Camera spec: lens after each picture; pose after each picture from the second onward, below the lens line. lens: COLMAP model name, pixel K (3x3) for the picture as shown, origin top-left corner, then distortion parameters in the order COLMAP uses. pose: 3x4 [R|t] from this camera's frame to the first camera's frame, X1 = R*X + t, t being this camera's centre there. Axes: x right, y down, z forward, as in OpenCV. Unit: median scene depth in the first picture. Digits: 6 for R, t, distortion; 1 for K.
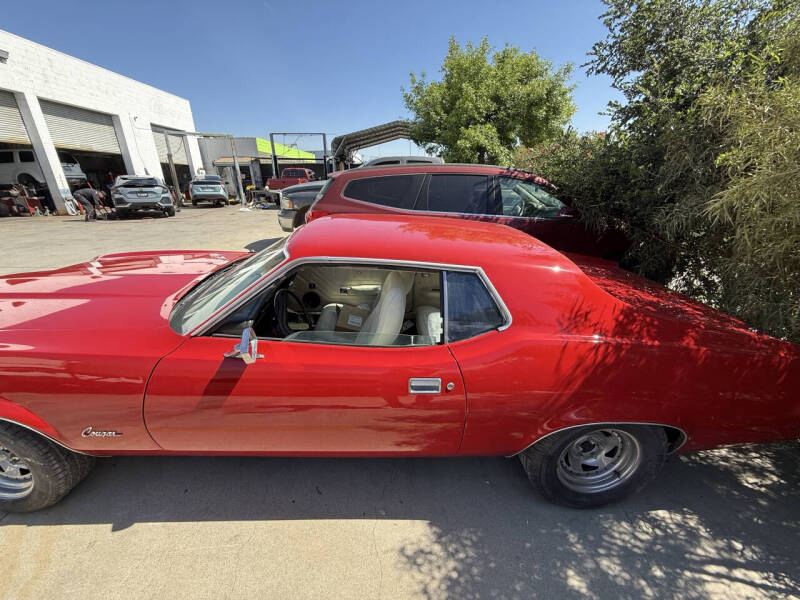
lens RADIAL K [[310.7, 0, 400.6], [0, 310.7, 300.3], [0, 0, 1]] dist [-0.000890, -0.000236]
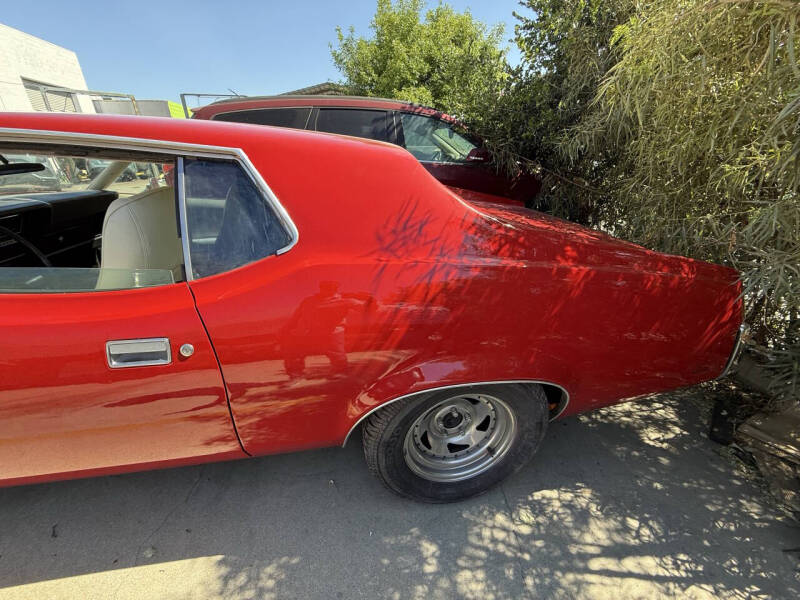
lens RADIAL K [[310.0, 0, 400.0], [0, 310.0, 300.0], [0, 0, 1]] dist [-0.000782, -0.000555]
pose [[0.989514, -0.057253, 0.132608, 0.055762], [0.049486, 0.996901, 0.061144, 0.019228], [-0.135698, -0.053941, 0.989281, 0.043283]]
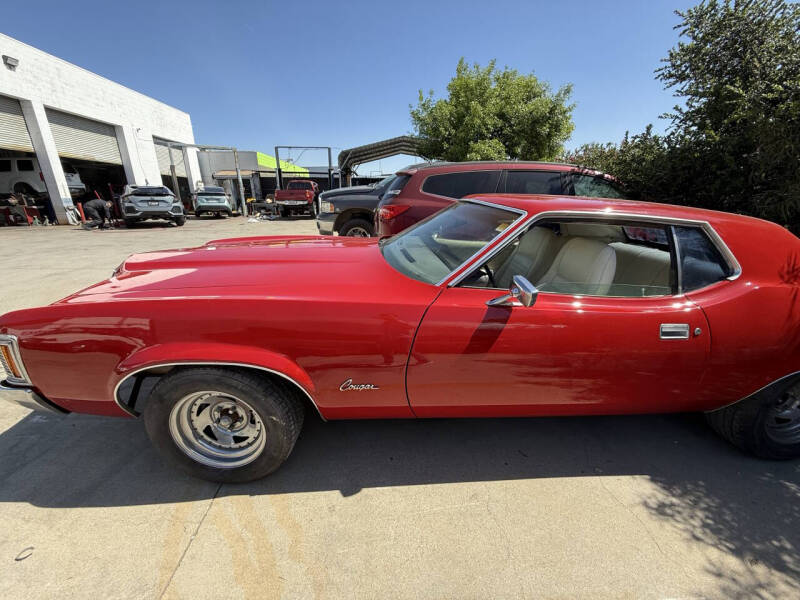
lens RADIAL K [[310.0, 0, 400.0], [0, 310.0, 300.0], [0, 0, 1]] dist [-0.000782, -0.000555]
pose [[0.998697, -0.010969, 0.049842, -0.102233], [0.013514, 0.998606, -0.051019, 0.024305], [-0.049213, 0.051626, 0.997453, 0.000972]]
